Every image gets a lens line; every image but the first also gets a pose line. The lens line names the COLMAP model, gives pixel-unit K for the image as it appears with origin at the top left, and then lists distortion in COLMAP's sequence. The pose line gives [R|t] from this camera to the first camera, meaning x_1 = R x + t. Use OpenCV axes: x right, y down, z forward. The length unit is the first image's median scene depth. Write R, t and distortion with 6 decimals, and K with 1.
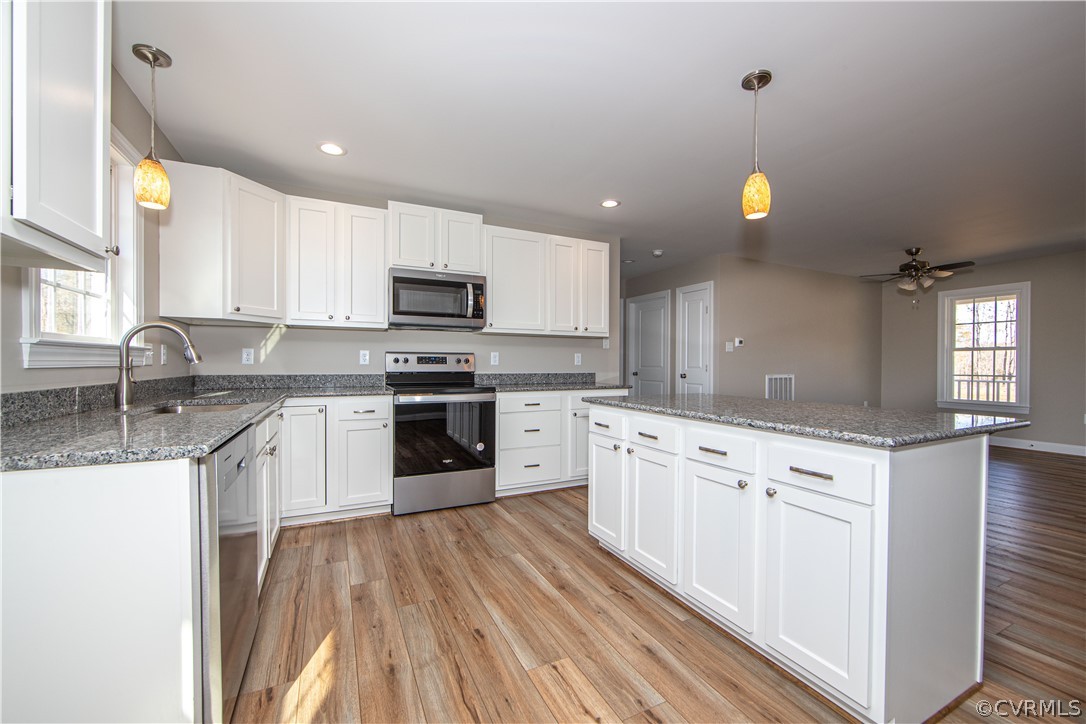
lens RADIAL K [[434.9, 0, 549.0], [0, 434.9, 364.2], [0, 0, 1]] dist [-0.010725, 0.001154]
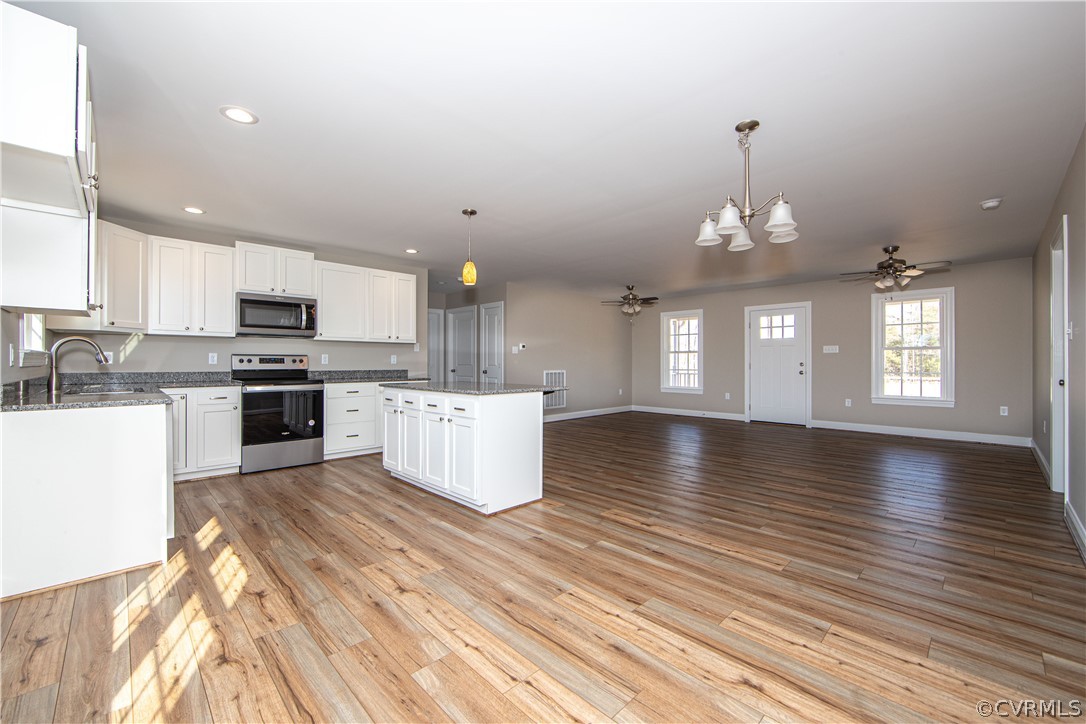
lens RADIAL K [[434.9, 0, 537.7], [0, 434.9, 364.1], [0, 0, 1]] dist [-0.010725, 0.001154]
pose [[0.954621, -0.003769, 0.297799, 0.120899], [0.002845, 0.999990, 0.003537, -0.000821], [-0.297810, -0.002529, 0.954622, -0.547974]]
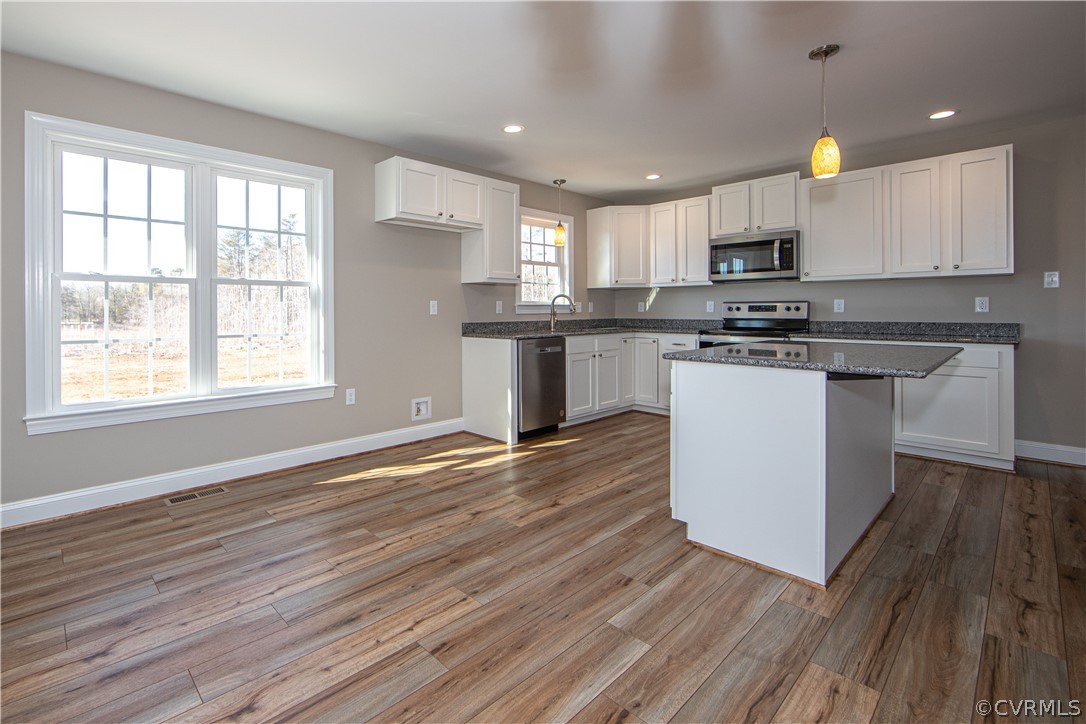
lens RADIAL K [[500.7, 0, 456.3], [0, 500.7, 311.3], [0, 0, 1]] dist [-0.008466, 0.001320]
pose [[0.241623, -0.003048, -0.970365, 0.905671], [0.002764, 0.999993, -0.002453, -0.000373], [0.970366, -0.002090, 0.241629, -0.118782]]
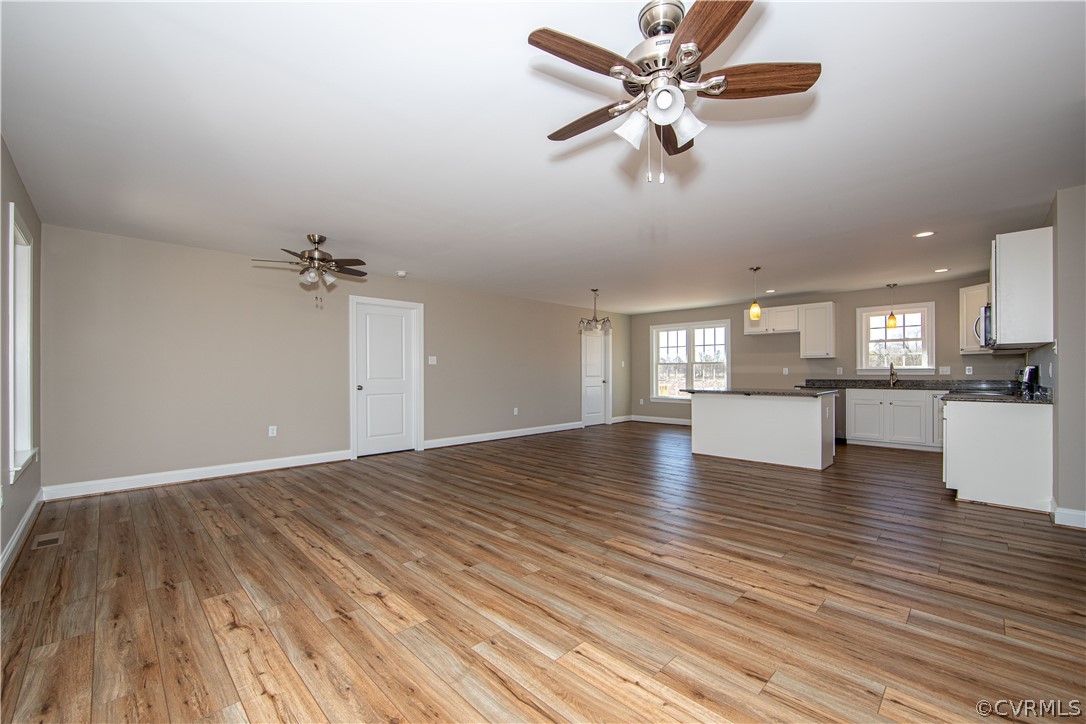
lens RADIAL K [[434.9, 0, 544.3], [0, 434.9, 390.1], [0, 0, 1]] dist [-0.010725, 0.001154]
pose [[-0.949397, 0.009701, -0.313929, 1.563557], [-0.002807, 0.999221, 0.039367, -0.001614], [0.314066, 0.038256, -0.948630, 1.933585]]
